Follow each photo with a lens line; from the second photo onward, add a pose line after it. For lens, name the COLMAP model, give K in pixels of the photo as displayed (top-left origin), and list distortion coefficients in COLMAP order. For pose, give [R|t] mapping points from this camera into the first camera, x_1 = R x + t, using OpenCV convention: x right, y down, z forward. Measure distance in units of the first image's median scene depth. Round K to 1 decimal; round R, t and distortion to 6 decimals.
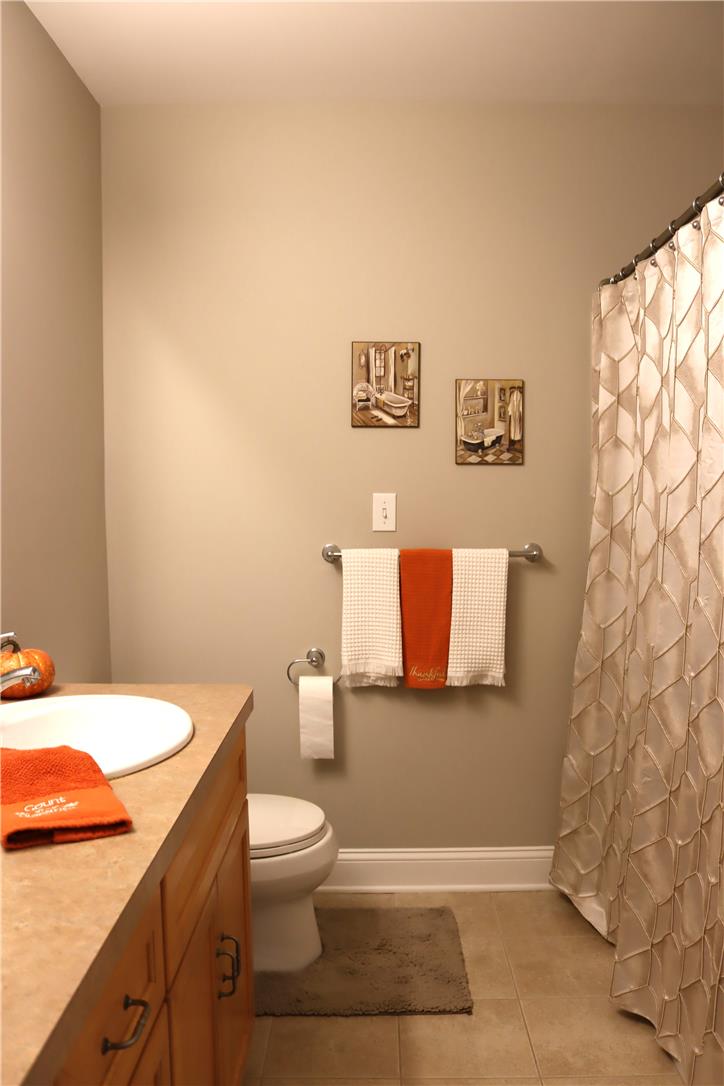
lens RADIAL K [[917.1, 0, 367.7], [0, 917.1, 551.1], [0, 0, 1]] dist [-0.131891, 0.103229]
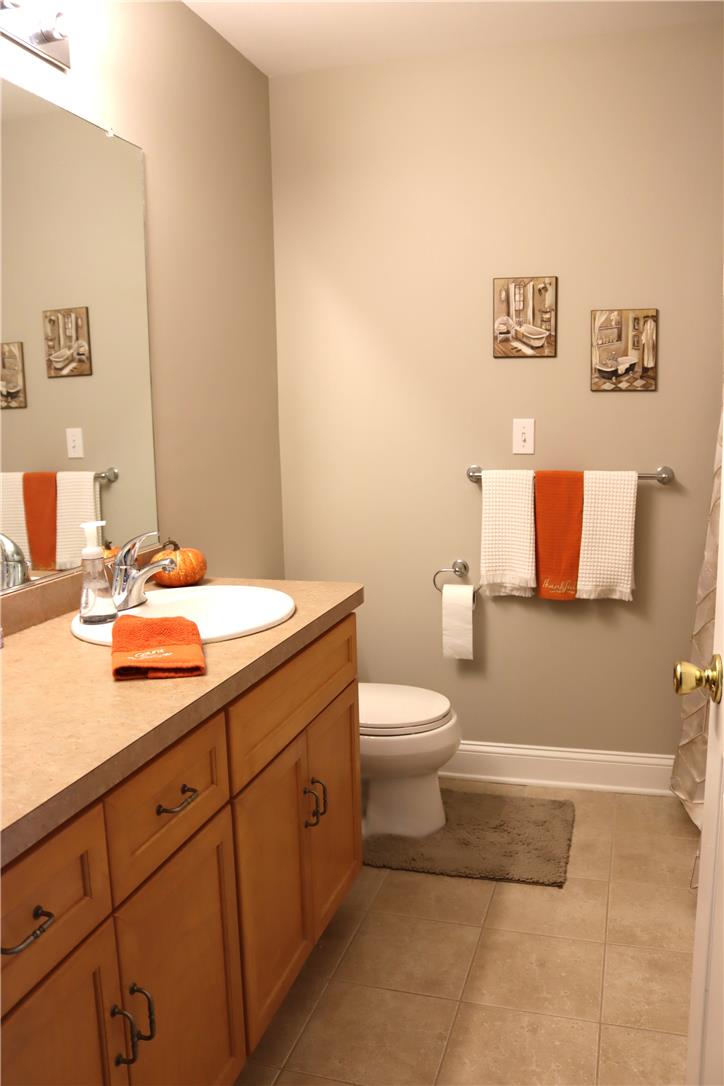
lens RADIAL K [[917.1, 0, 353.2], [0, 917.1, 541.0], [0, 0, 1]] dist [-0.131891, 0.103229]
pose [[0.959675, 0.028965, -0.279616, 0.132887], [-0.007997, 0.997088, 0.075841, 0.000788], [0.280998, -0.070547, 0.957112, -0.097368]]
